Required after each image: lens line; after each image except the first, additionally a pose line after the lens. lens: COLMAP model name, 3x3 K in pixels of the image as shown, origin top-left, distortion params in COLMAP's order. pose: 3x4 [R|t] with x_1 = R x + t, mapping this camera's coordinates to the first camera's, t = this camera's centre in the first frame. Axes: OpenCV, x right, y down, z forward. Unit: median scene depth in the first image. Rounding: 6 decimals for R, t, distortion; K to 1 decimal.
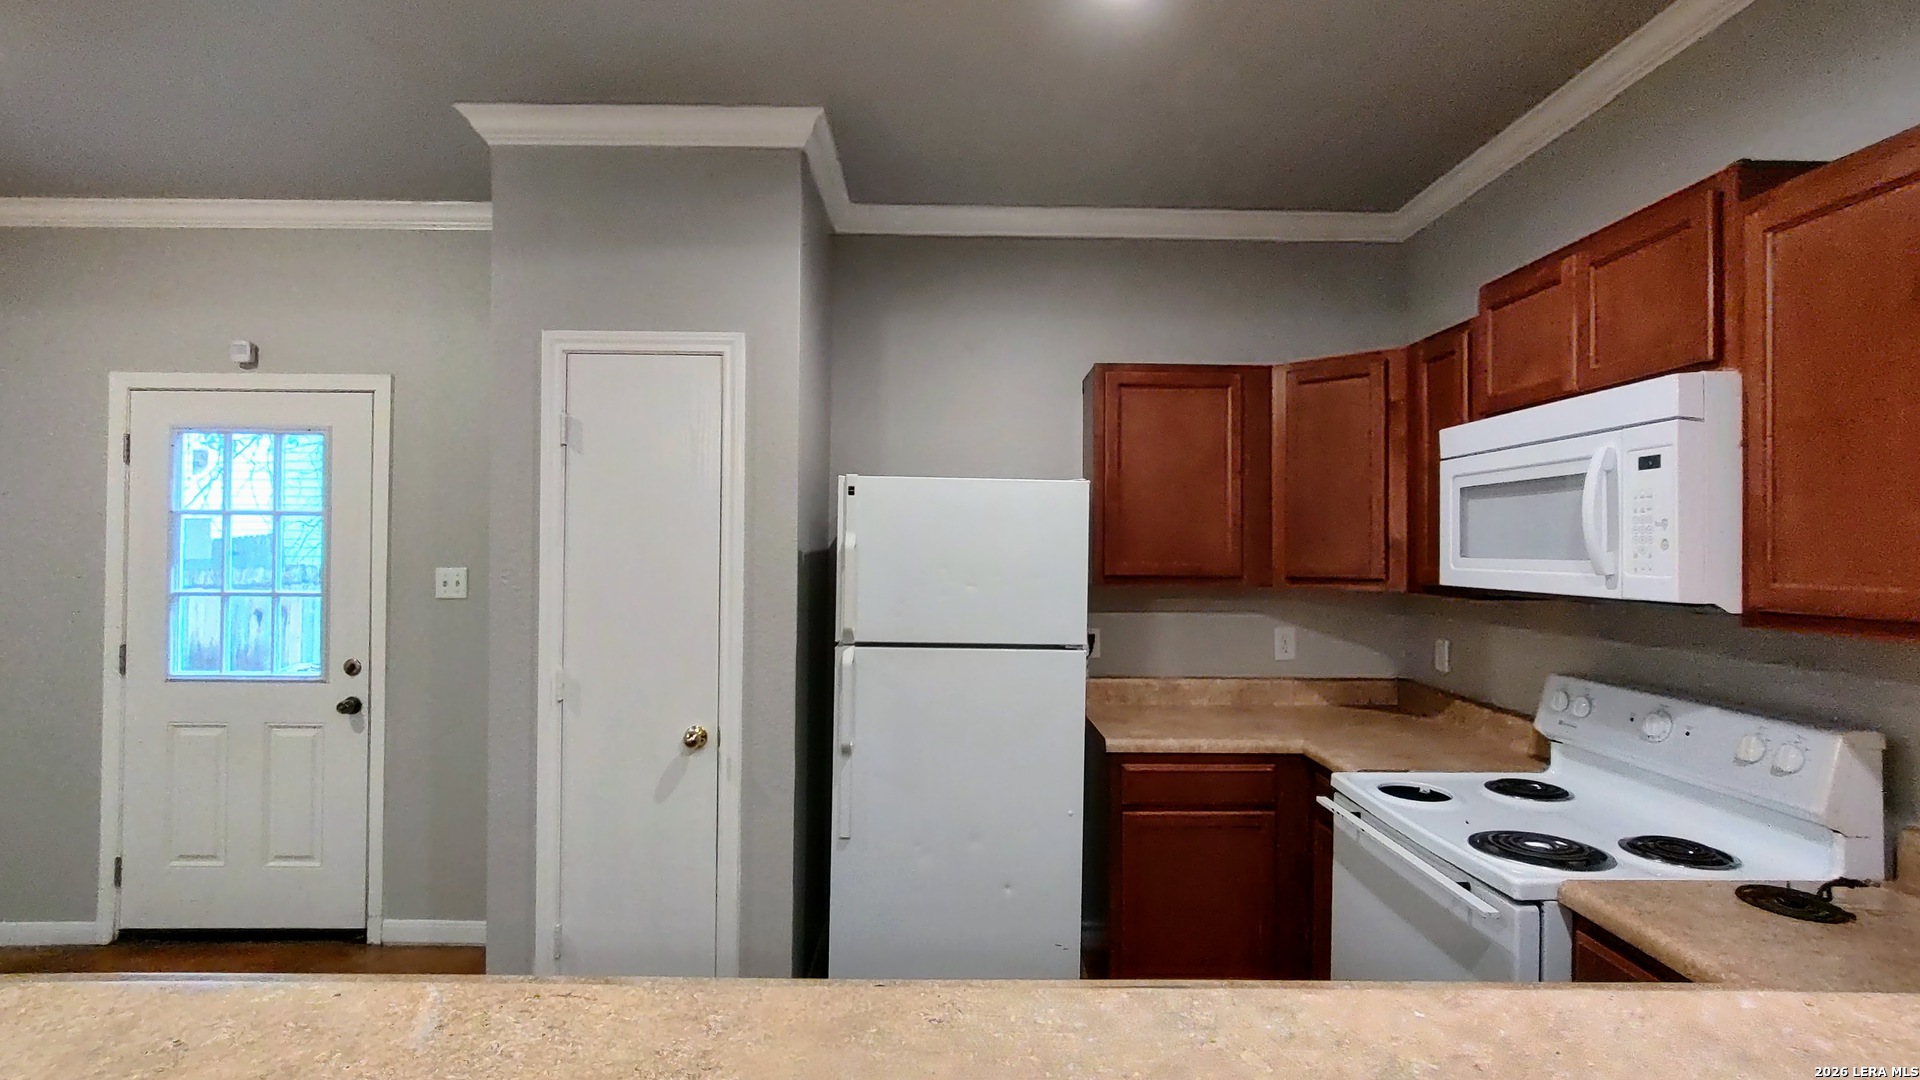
lens RADIAL K [[868.5, 0, 960.0], [0, 868.5, 540.0], [0, 0, 1]] dist [-0.003774, -0.000625]
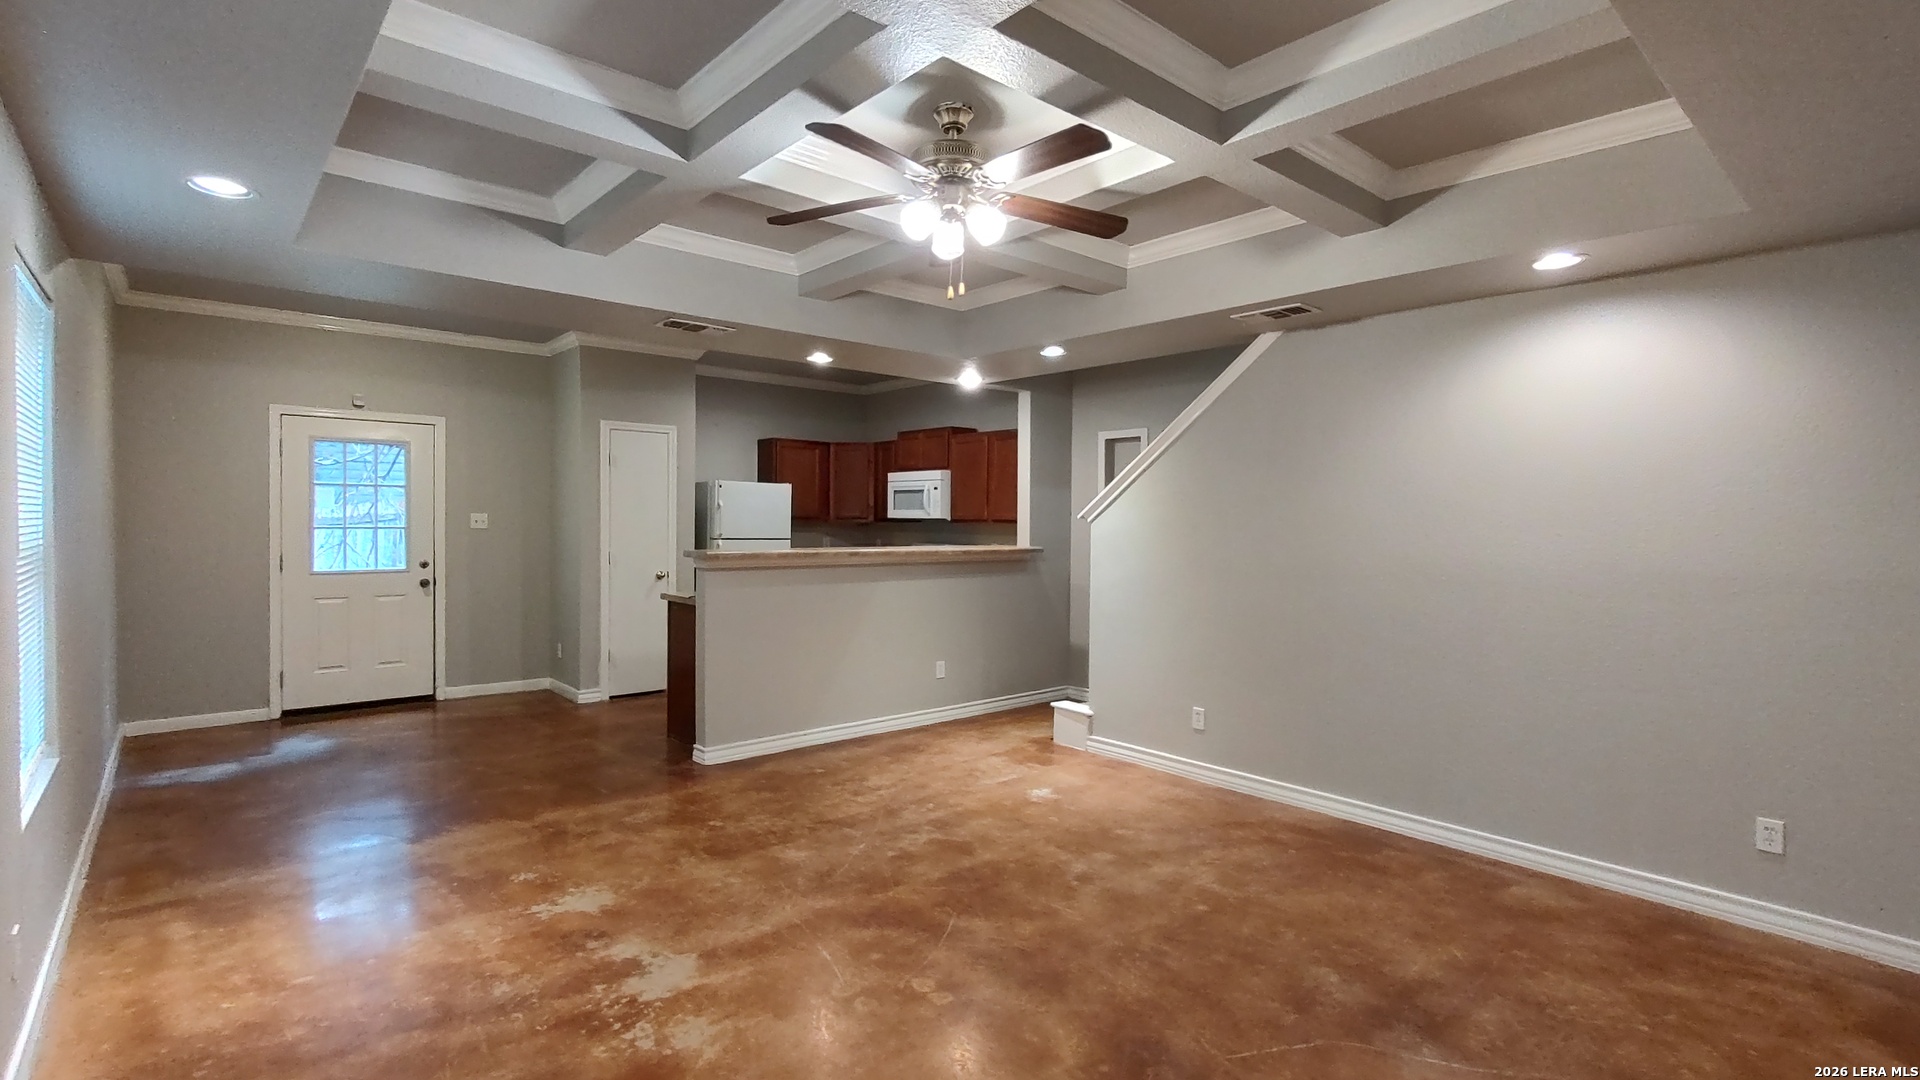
lens RADIAL K [[882.7, 0, 965.3], [0, 882.7, 535.5], [0, 0, 1]] dist [0.000337, 0.000111]
pose [[0.754759, -0.013216, 0.655869, -1.395445], [-0.010171, 0.999441, 0.031844, 0.006411], [-0.655923, -0.030705, 0.754203, -1.707385]]
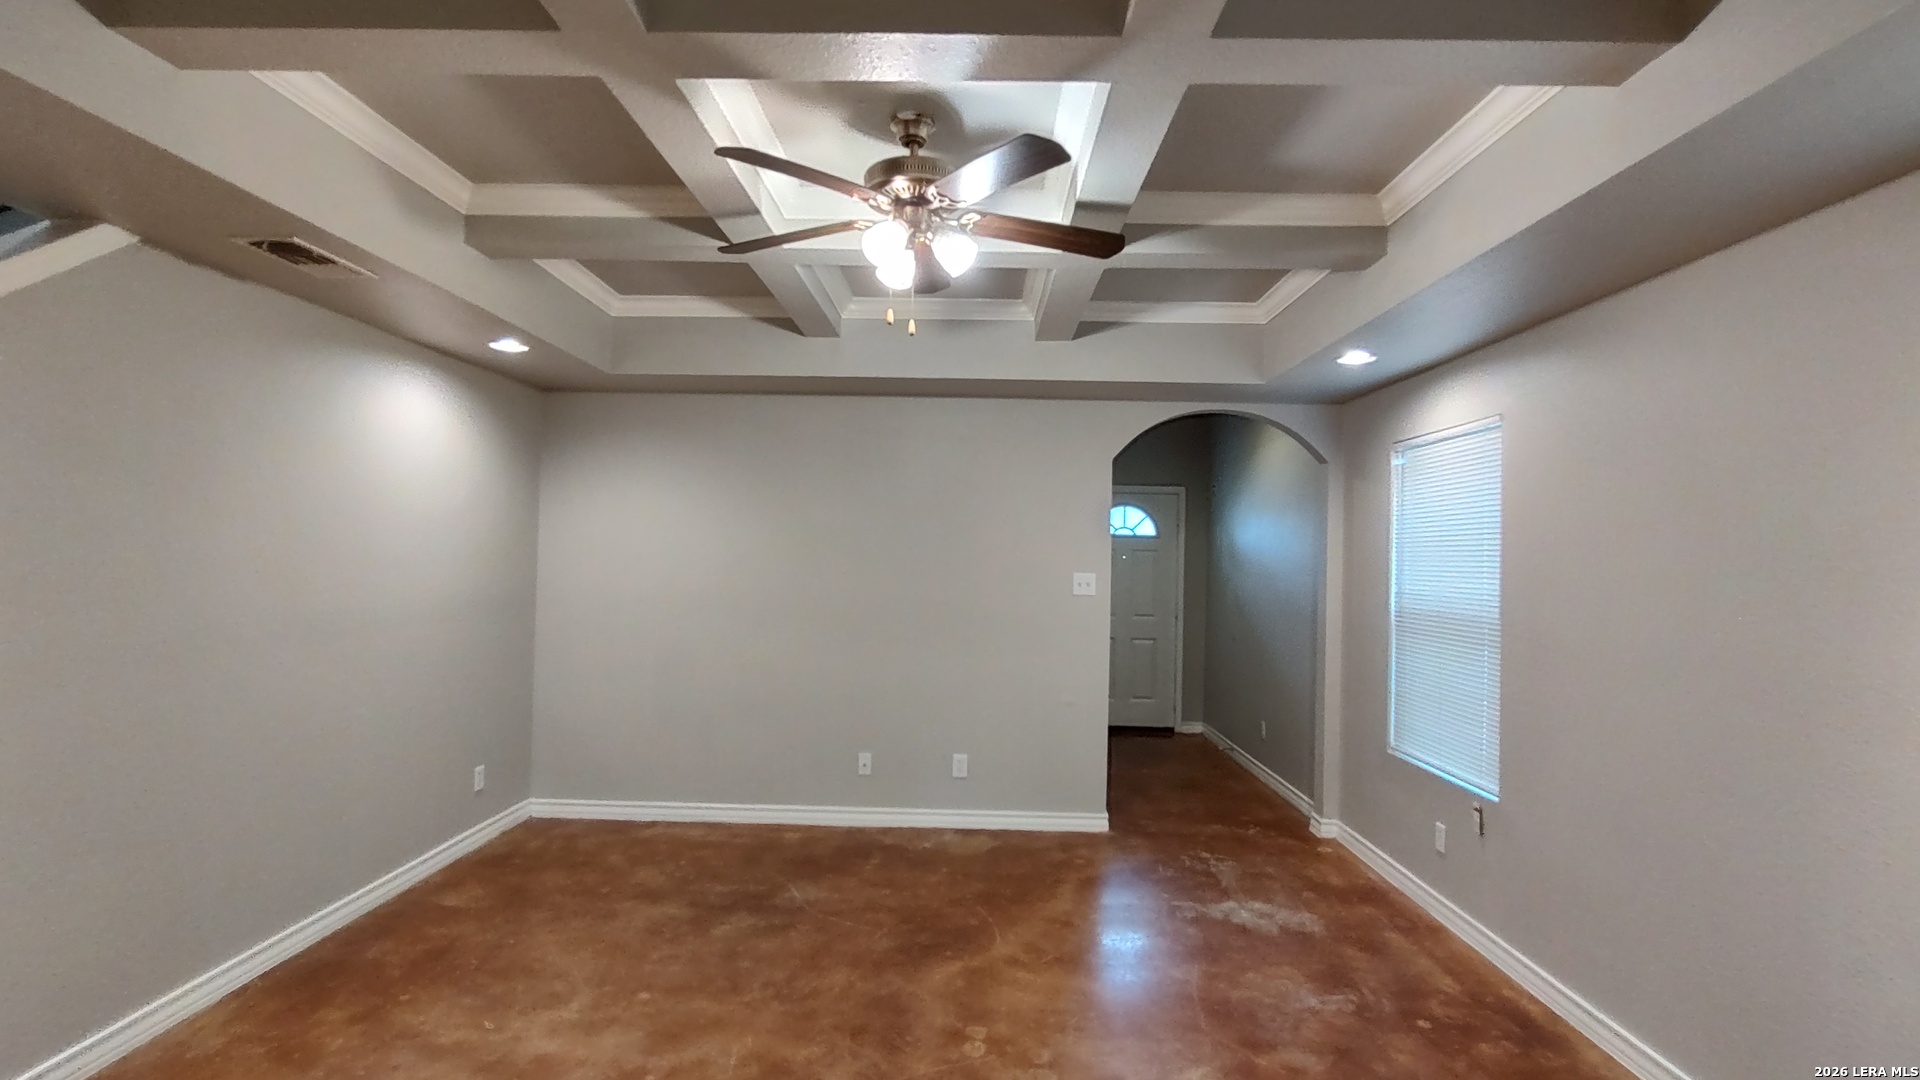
lens RADIAL K [[868.5, 0, 960.0], [0, 868.5, 540.0], [0, 0, 1]] dist [-0.003774, -0.000625]
pose [[-0.999186, -0.028602, 0.028446, -0.736391], [-0.029314, 0.999260, -0.024917, -0.006388], [-0.027713, -0.025731, -0.999285, 0.181871]]
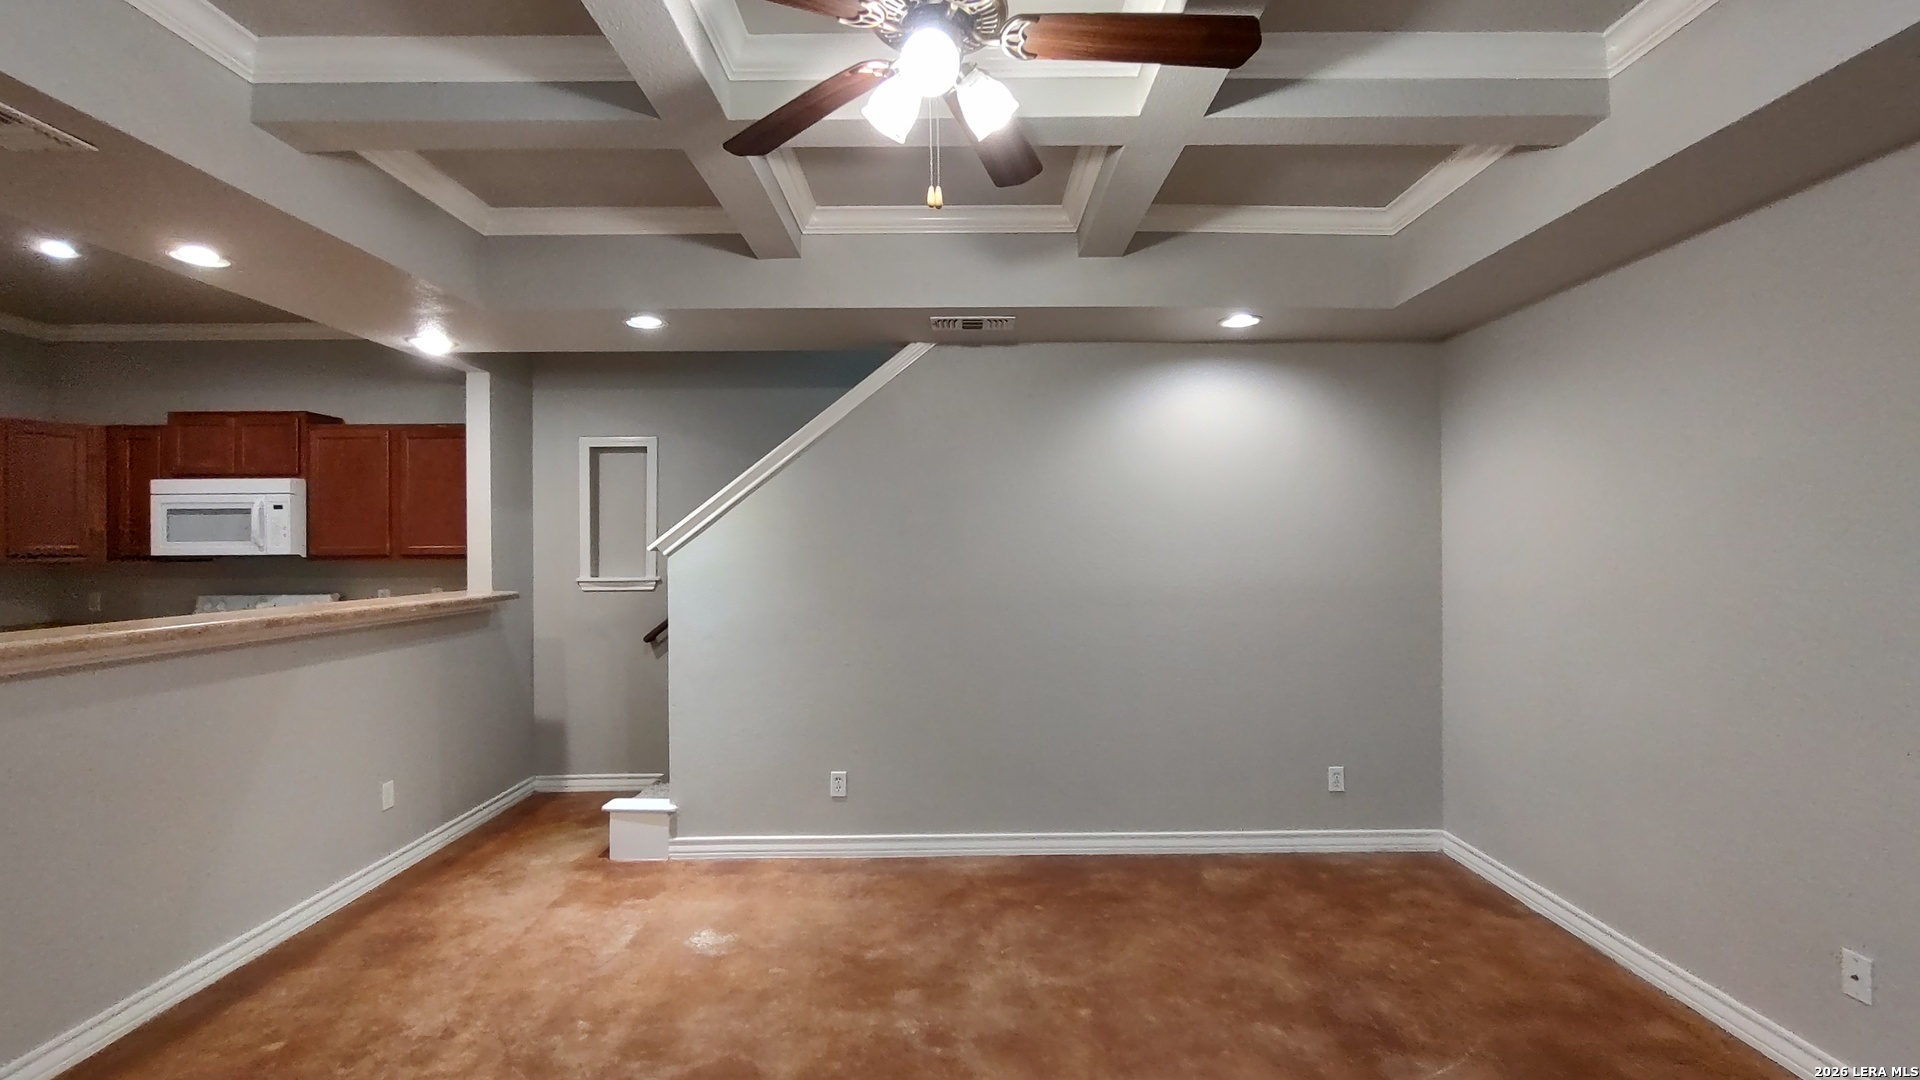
lens RADIAL K [[868.5, 0, 960.0], [0, 868.5, 540.0], [0, 0, 1]] dist [-0.003774, -0.000625]
pose [[-0.000879, -0.002391, 0.999997, -1.358050], [-0.002116, 0.999995, 0.002389, 0.005846], [-0.999997, -0.002114, -0.000884, -0.825882]]
